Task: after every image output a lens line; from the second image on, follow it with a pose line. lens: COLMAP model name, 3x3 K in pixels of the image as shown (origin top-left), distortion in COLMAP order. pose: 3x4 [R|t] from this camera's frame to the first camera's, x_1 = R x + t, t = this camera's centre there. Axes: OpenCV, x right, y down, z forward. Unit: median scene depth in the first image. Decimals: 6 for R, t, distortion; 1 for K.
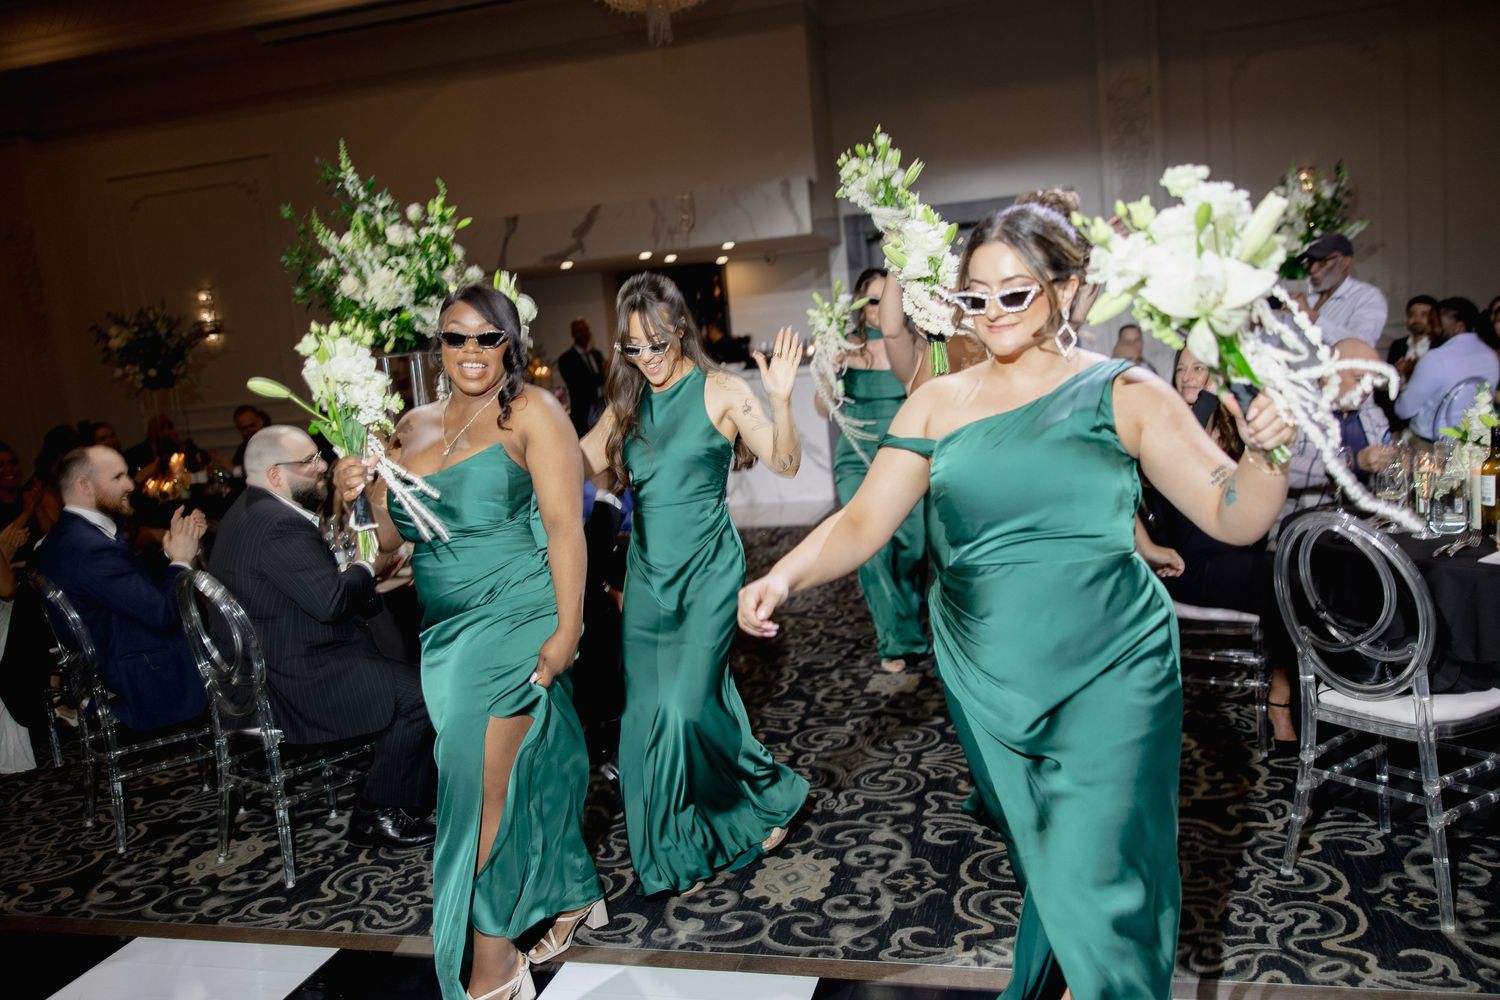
lens RADIAL K [[1187.6, 0, 750.0], [0, 1187.6, 500.0], [0, 0, 1]] dist [0.007648, 0.004298]
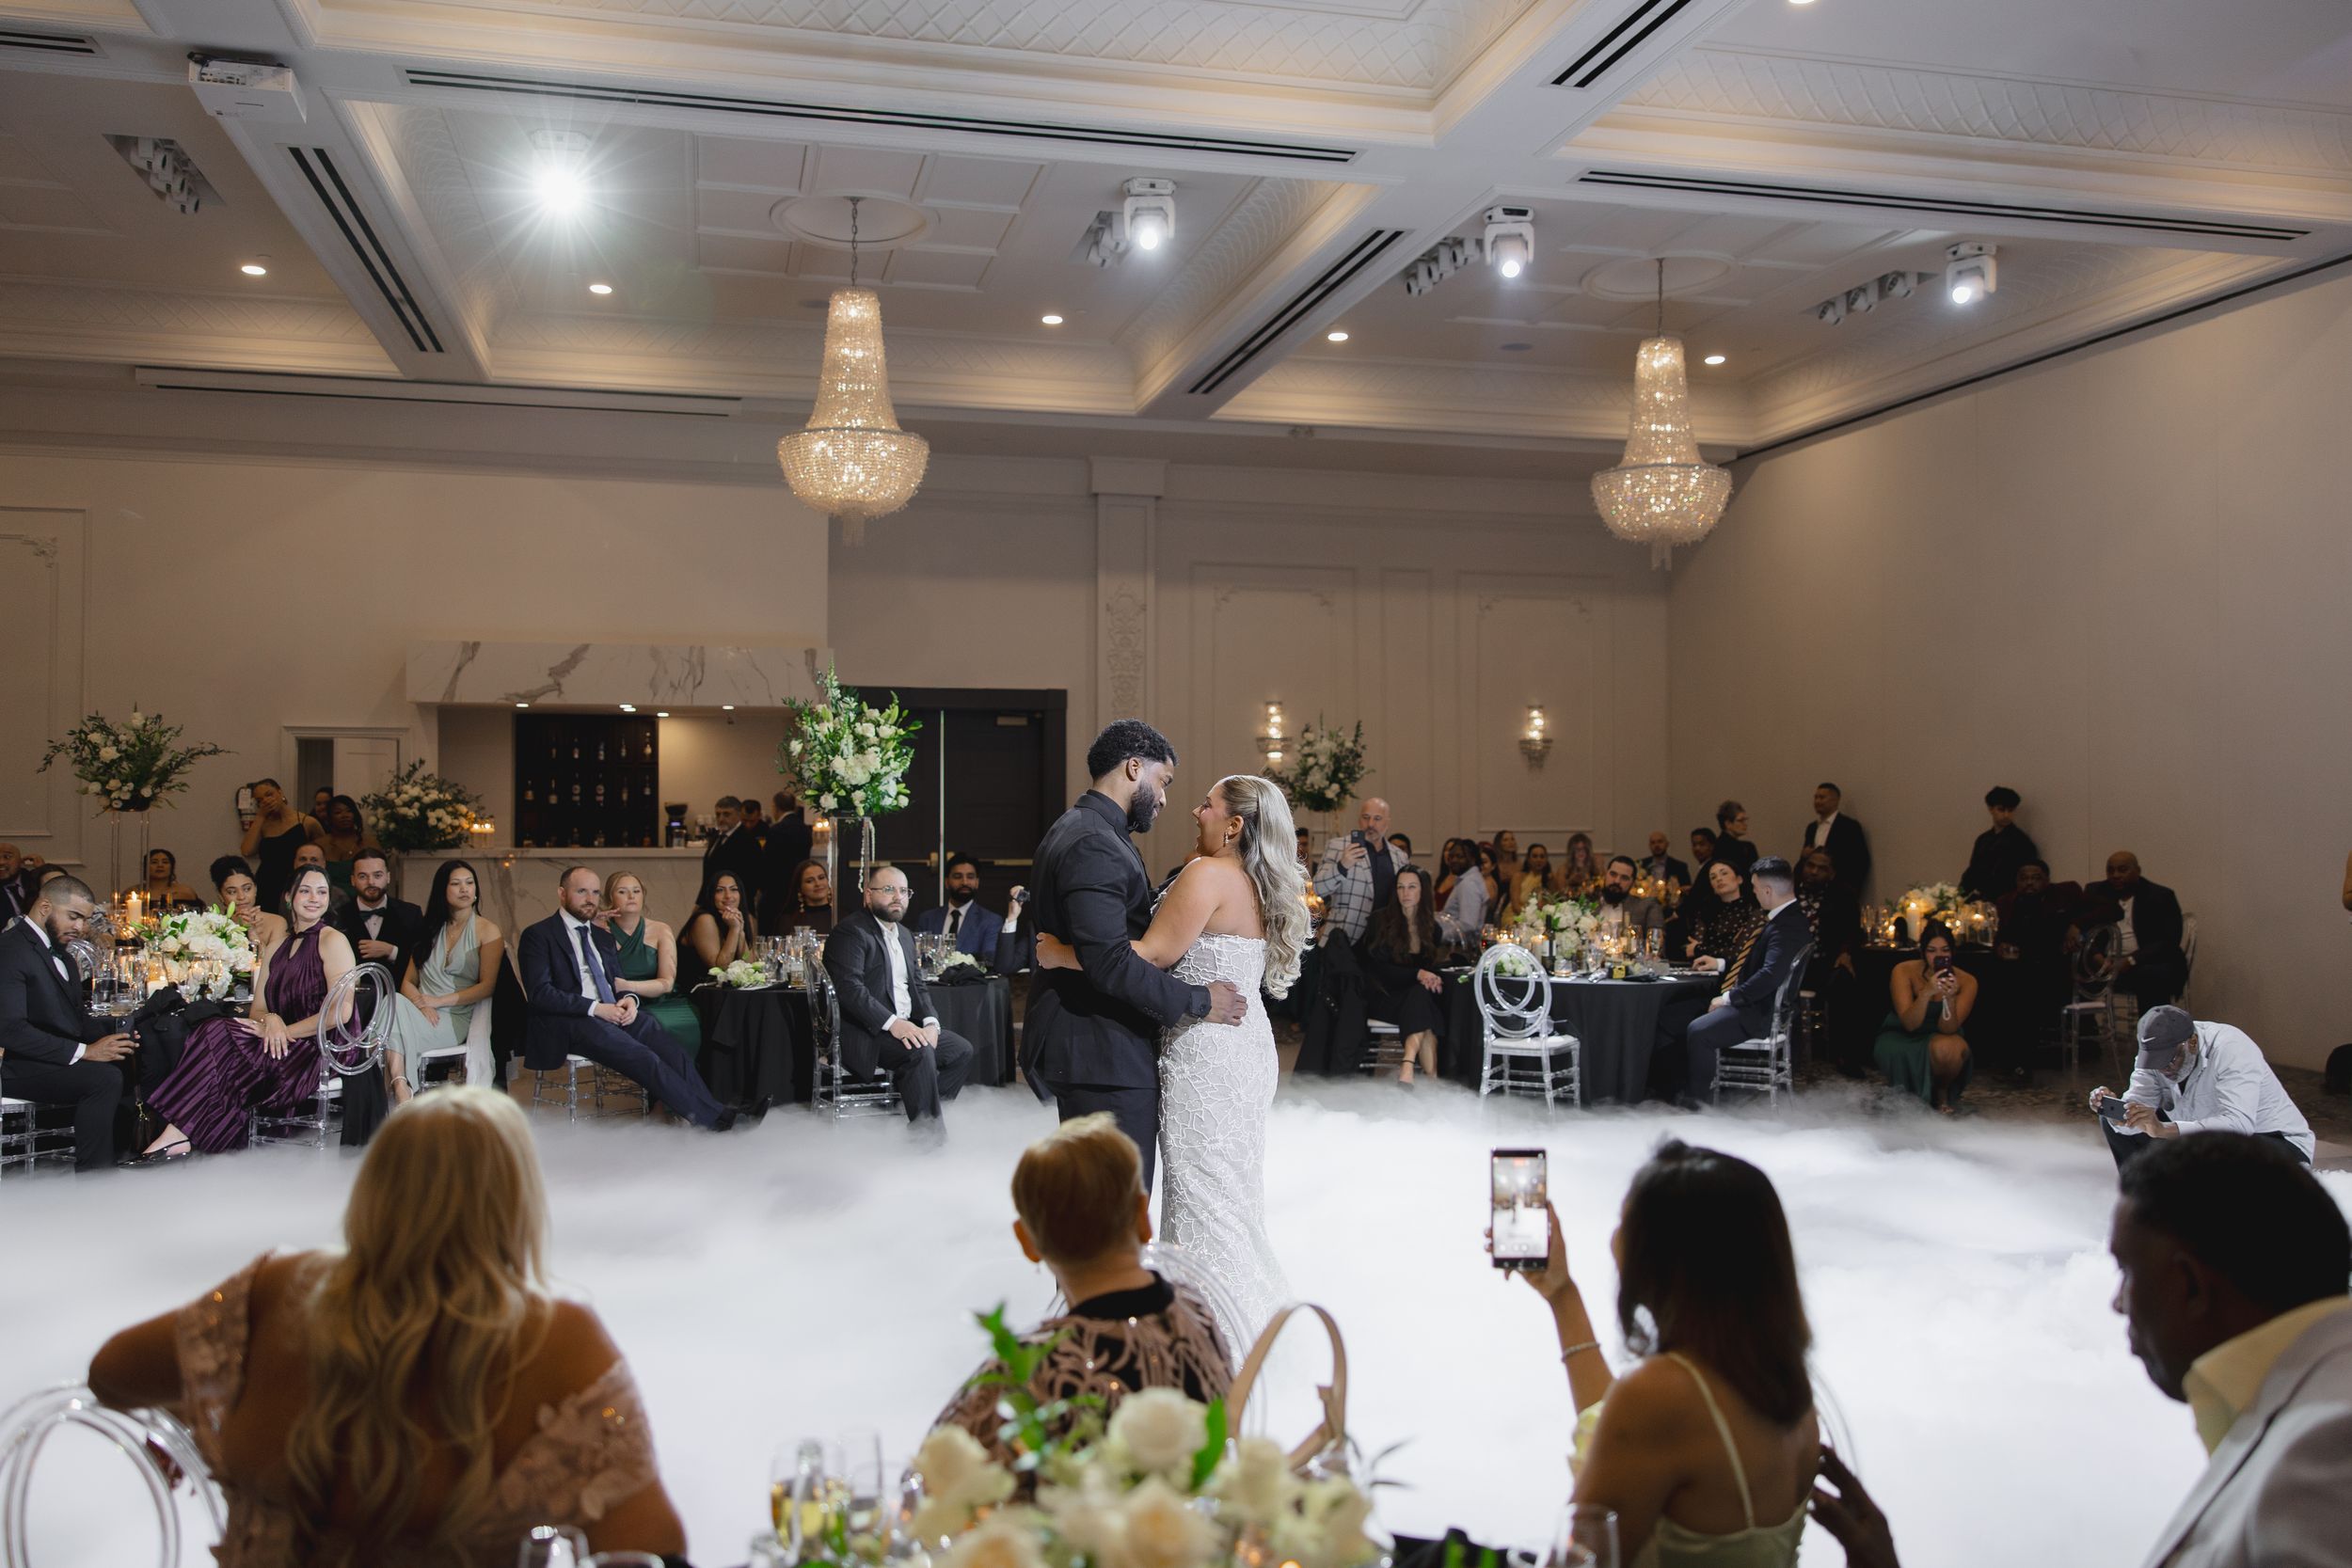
lens RADIAL K [[1905.2, 0, 1176.0], [0, 1905.2, 784.0], [0, 0, 1]] dist [0.008043, 0.010886]
pose [[0.873732, 0.096095, 0.476821, -0.816902], [-0.019017, 0.986290, -0.163923, 0.148120], [-0.486036, 0.134158, 0.863580, -0.812556]]
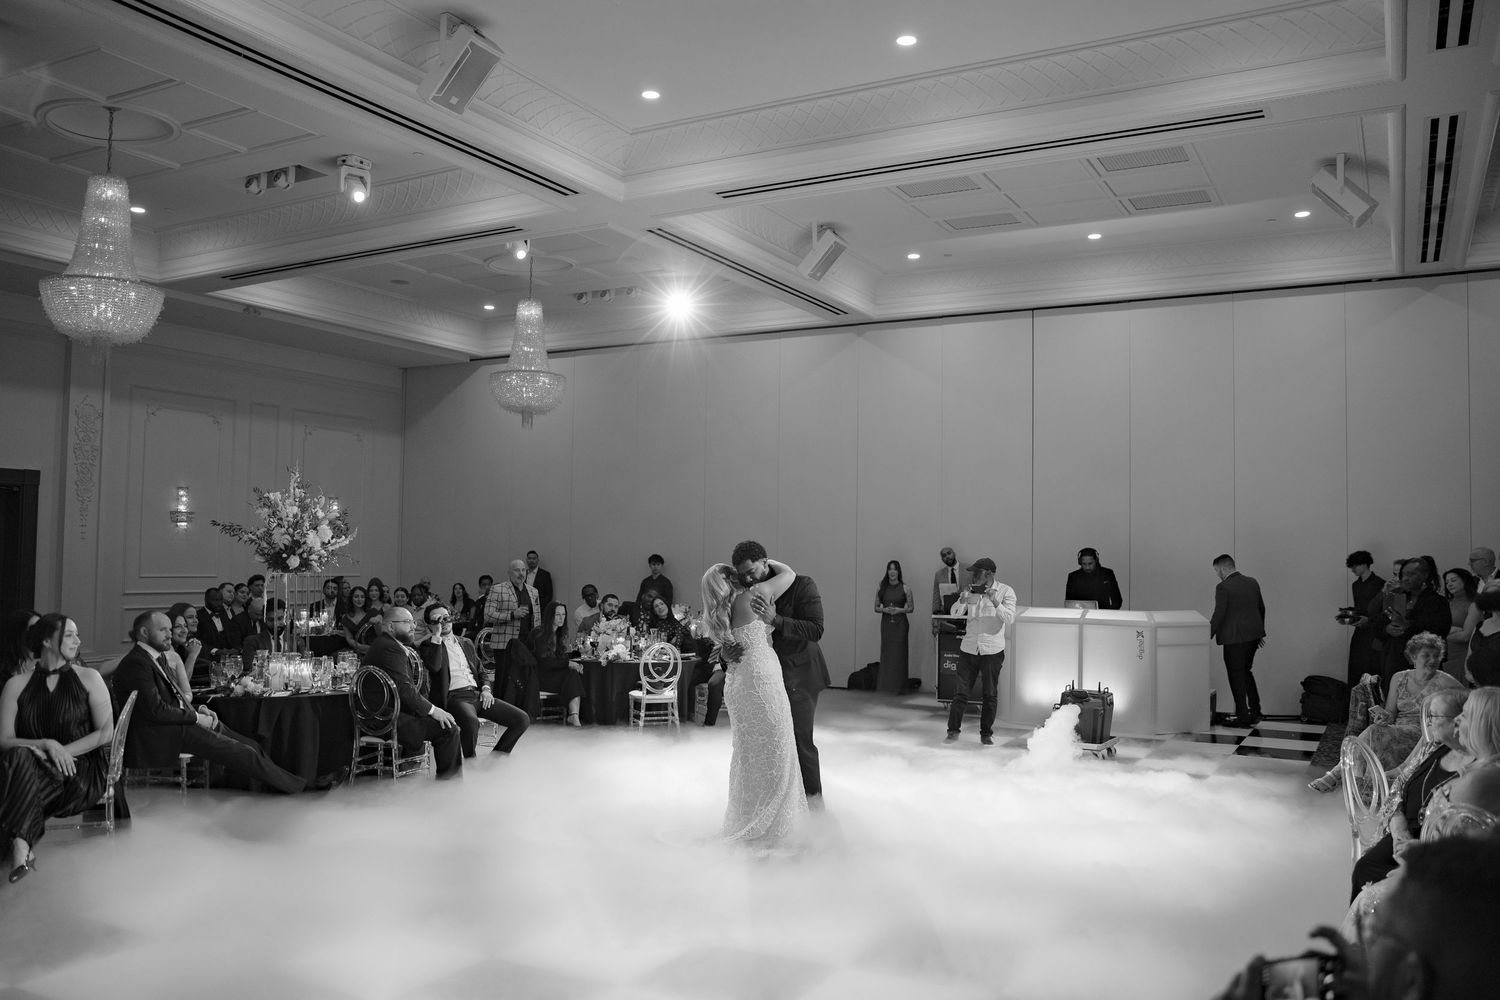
lens RADIAL K [[1191.8, 0, 750.0], [0, 1191.8, 500.0], [0, 0, 1]] dist [-0.070412, 0.006028]
pose [[0.242102, 0.143202, 0.959625, -1.598290], [0.088940, 0.981609, -0.168921, 0.117983], [-0.966166, 0.126245, 0.224913, -0.082277]]
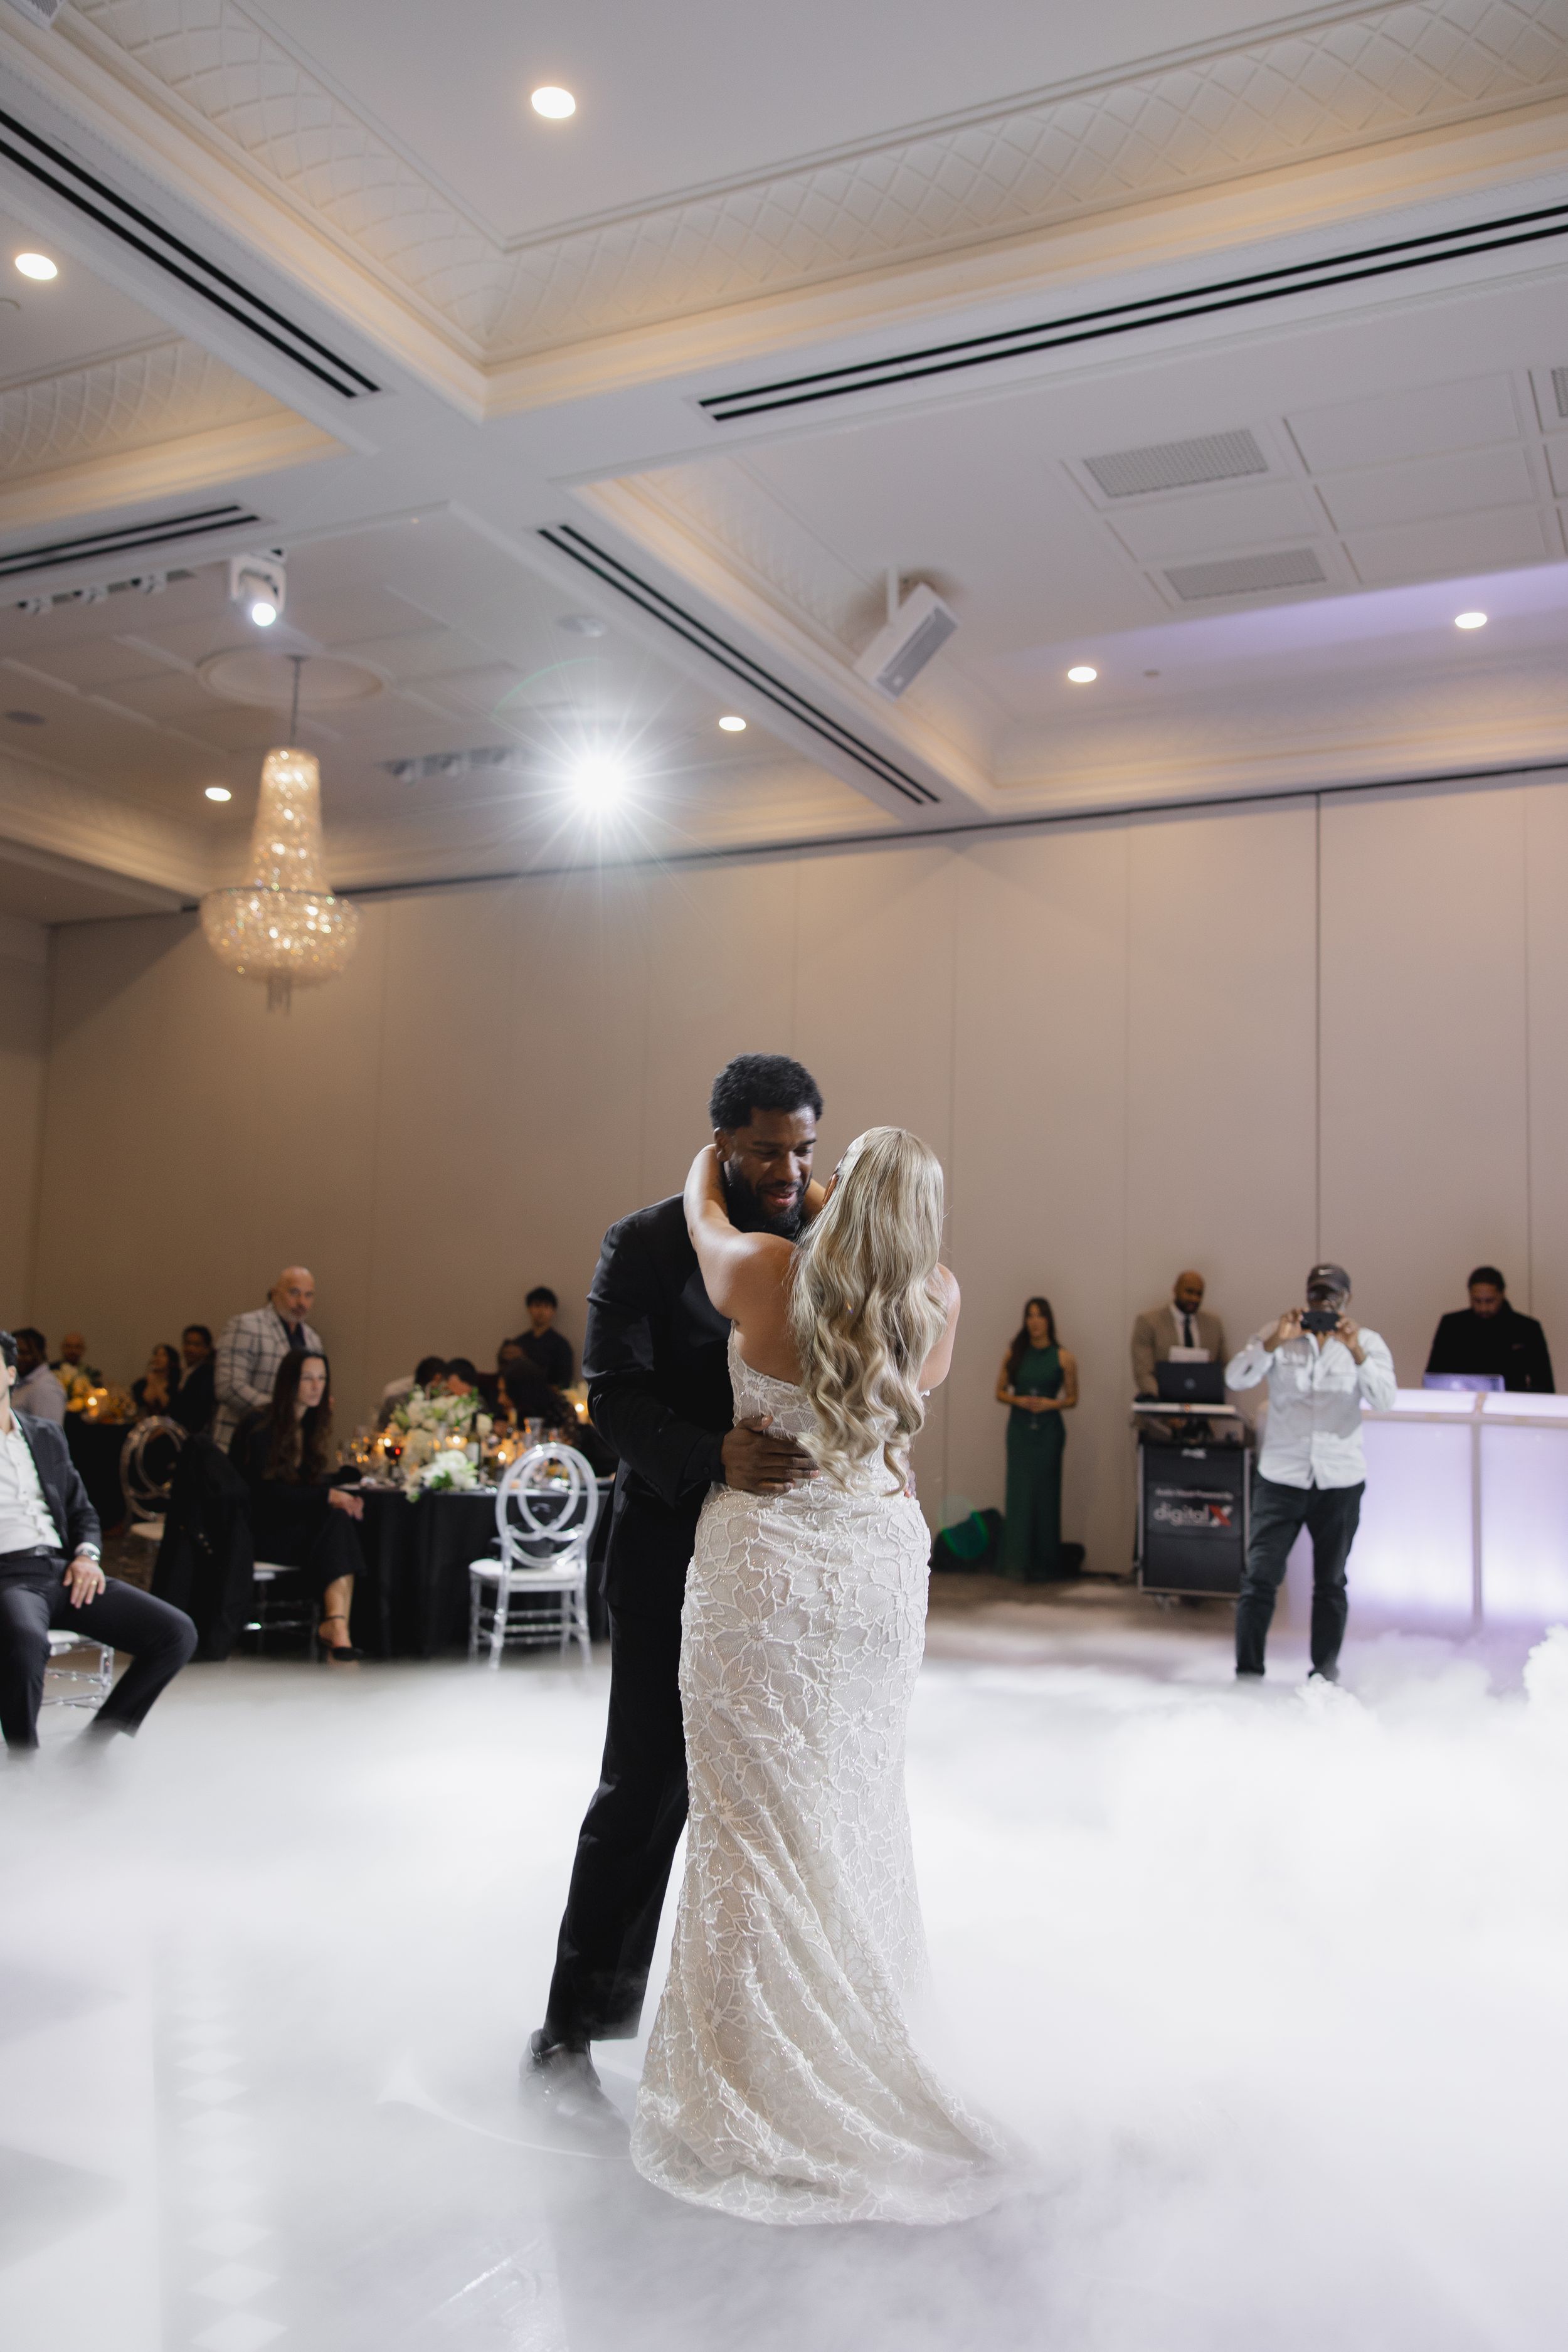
lens RADIAL K [[1902.4, 0, 784.1], [0, 1902.4, 1163.6], [0, 0, 1]] dist [0.003883, 0.001314]
pose [[0.193748, 0.194339, 0.961610, -1.001287], [0.080681, 0.973707, -0.213040, 0.108209], [-0.977728, 0.118860, 0.172974, 0.116953]]
